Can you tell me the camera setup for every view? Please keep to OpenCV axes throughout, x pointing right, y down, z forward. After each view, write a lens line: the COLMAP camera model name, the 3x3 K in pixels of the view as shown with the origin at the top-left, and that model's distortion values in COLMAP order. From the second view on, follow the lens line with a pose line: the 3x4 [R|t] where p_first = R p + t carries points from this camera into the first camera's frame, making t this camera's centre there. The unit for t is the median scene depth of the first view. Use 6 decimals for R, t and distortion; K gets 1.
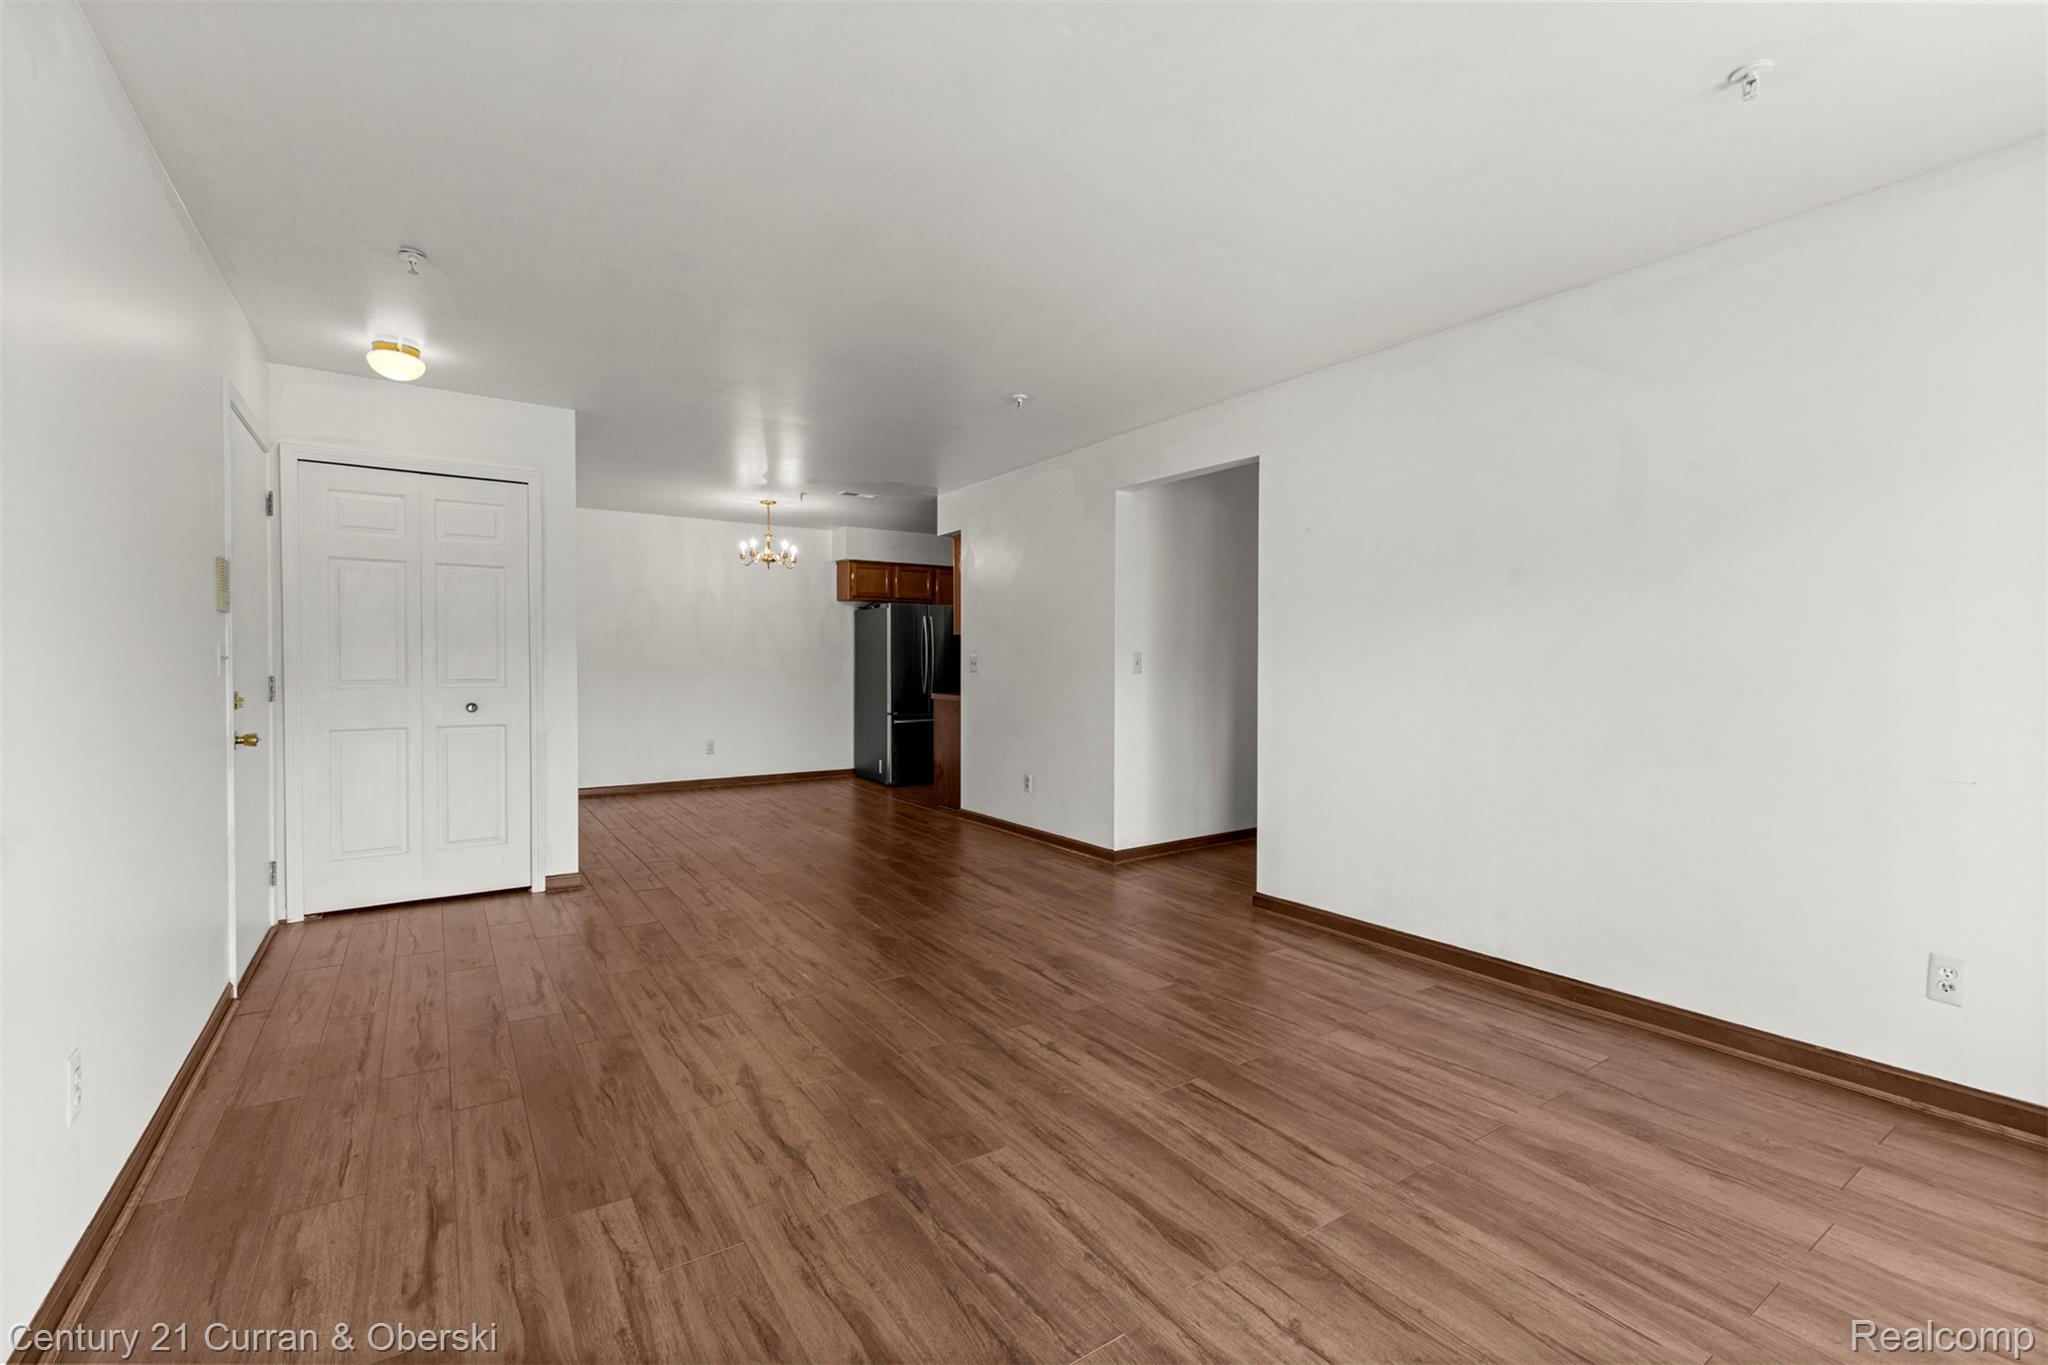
lens RADIAL K [[885.5, 0, 1016.2], [0, 885.5, 675.1], [0, 0, 1]] dist [0.010845, -0.000609]
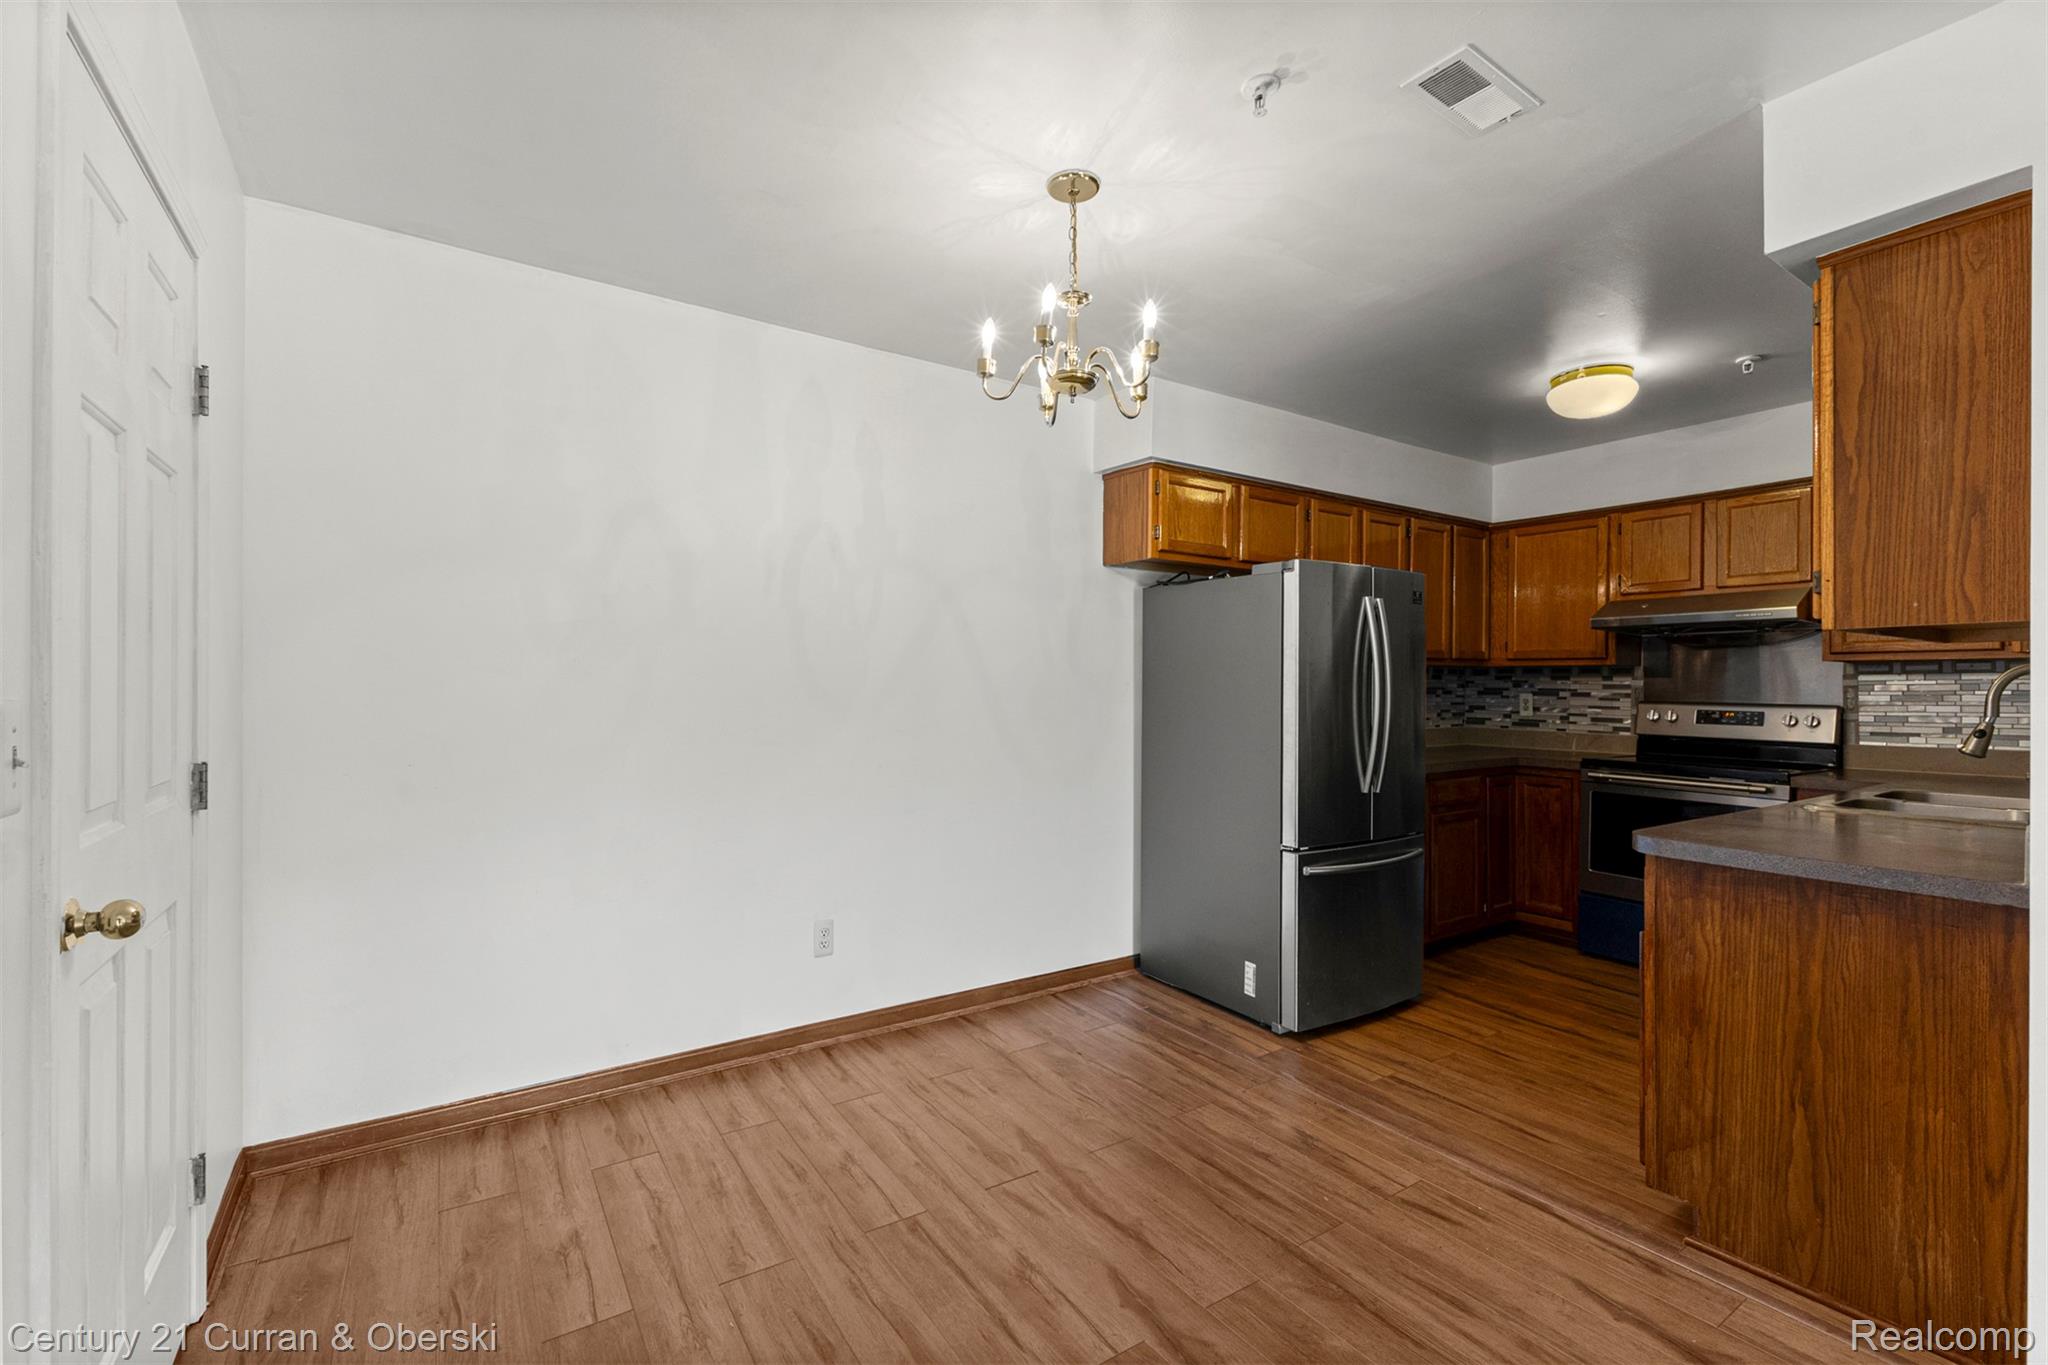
lens RADIAL K [[885.5, 0, 1027.7], [0, 885.5, 688.9], [0, 0, 1]] dist [0.010845, -0.000609]
pose [[0.999973, 0.004303, 0.005937, -0.535089], [-0.004219, 0.999890, -0.014185, -0.040416], [-0.005997, 0.014160, 0.999882, 1.269281]]
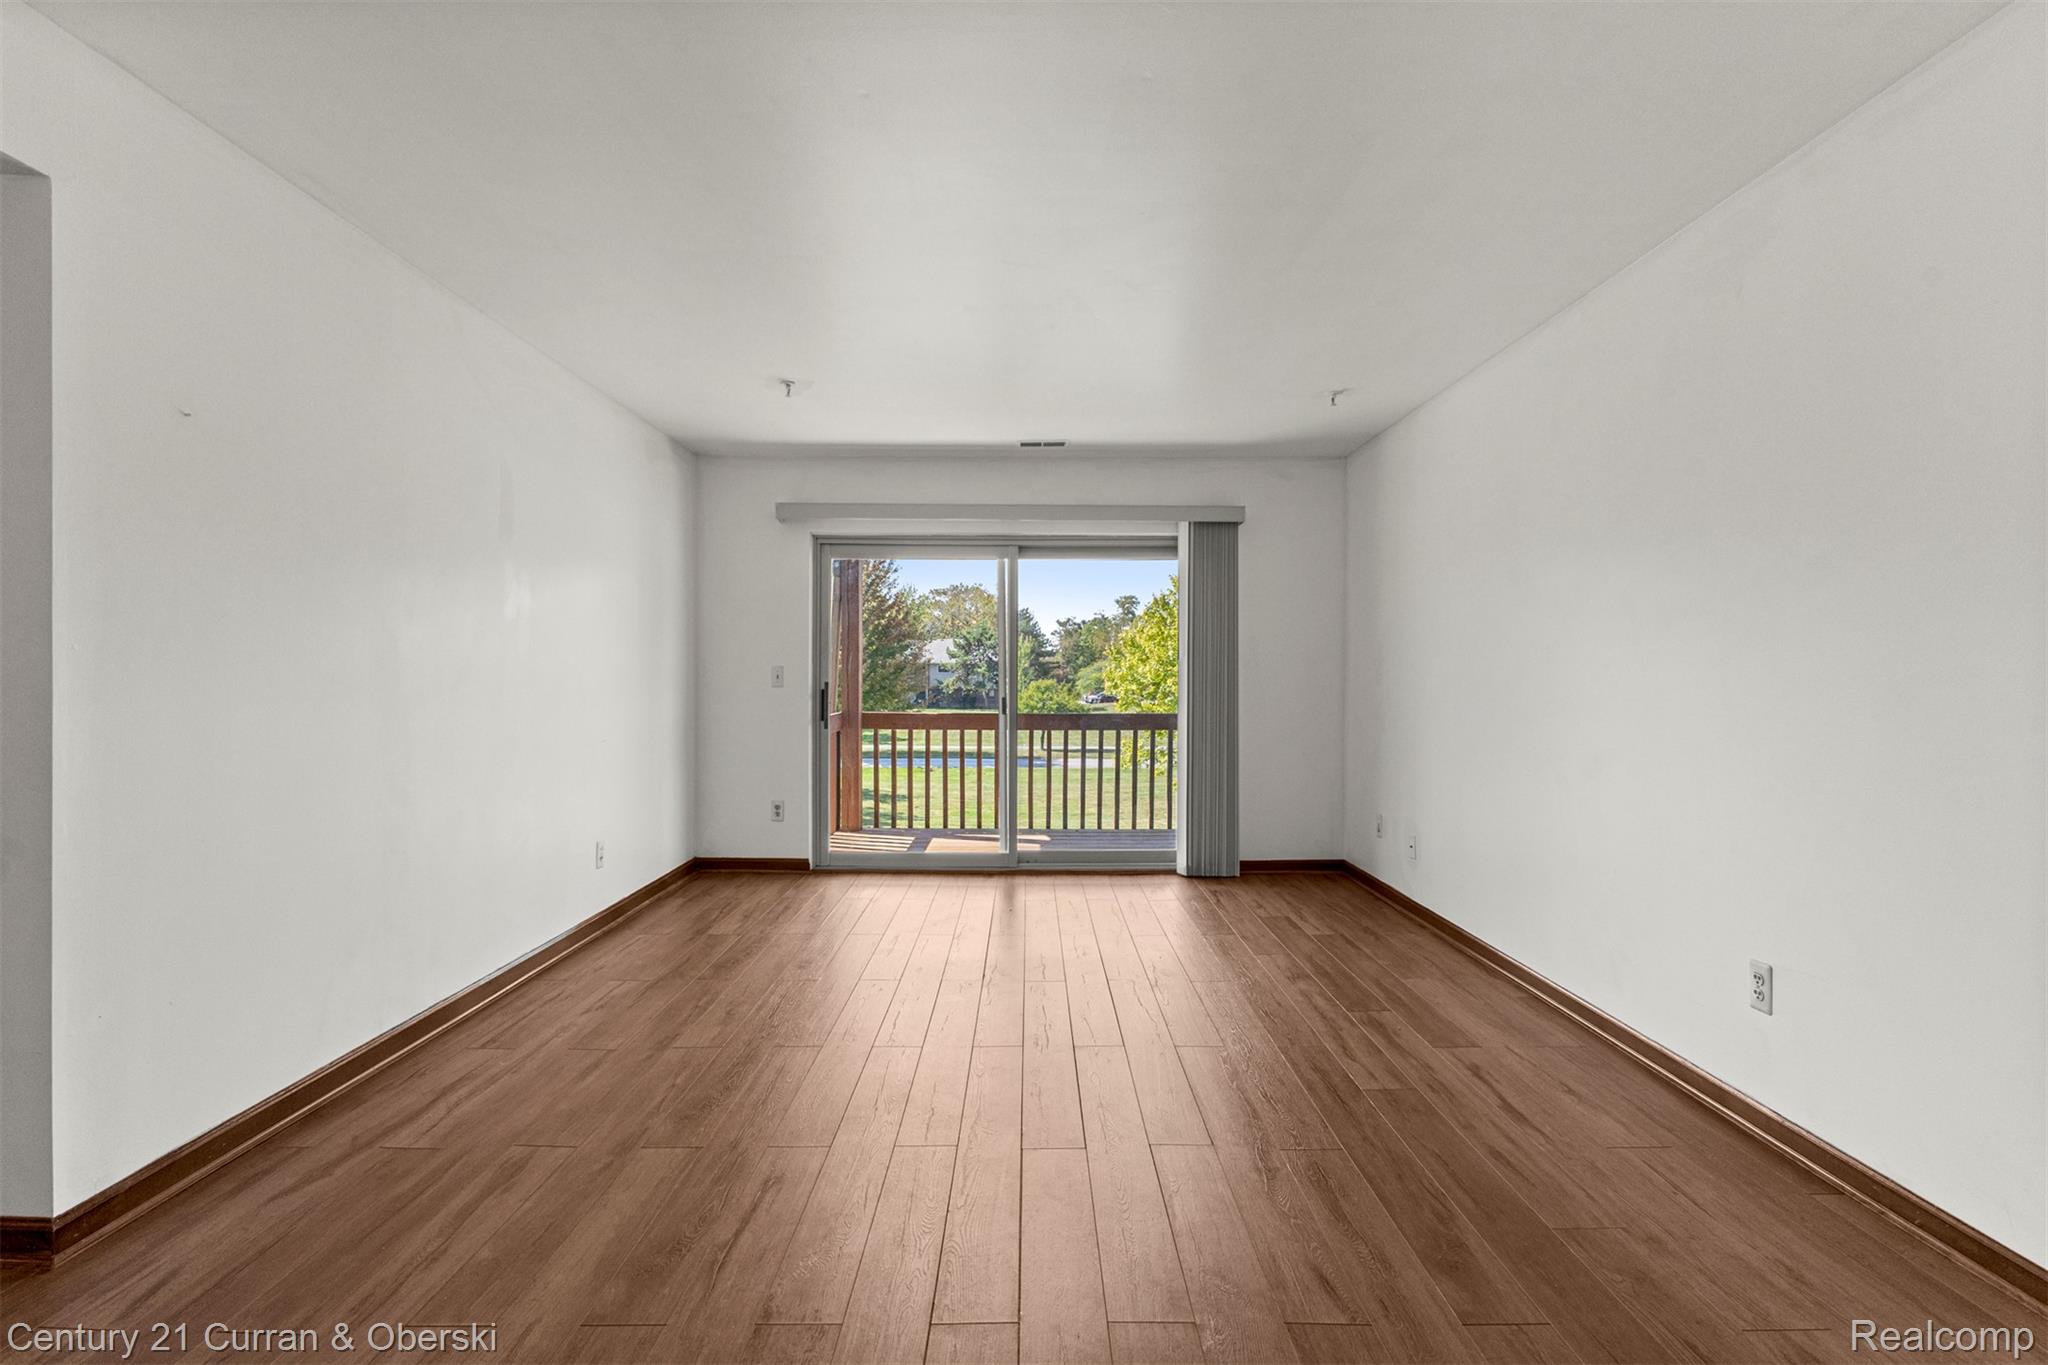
lens RADIAL K [[885.5, 0, 1015.4], [0, 885.5, 680.4], [0, 0, 1]] dist [0.010845, -0.000609]
pose [[-0.827807, -0.004072, 0.560998, -0.364562], [0.004657, 0.999889, 0.014129, -0.015704], [-0.560993, 0.014309, -0.827697, 1.157482]]
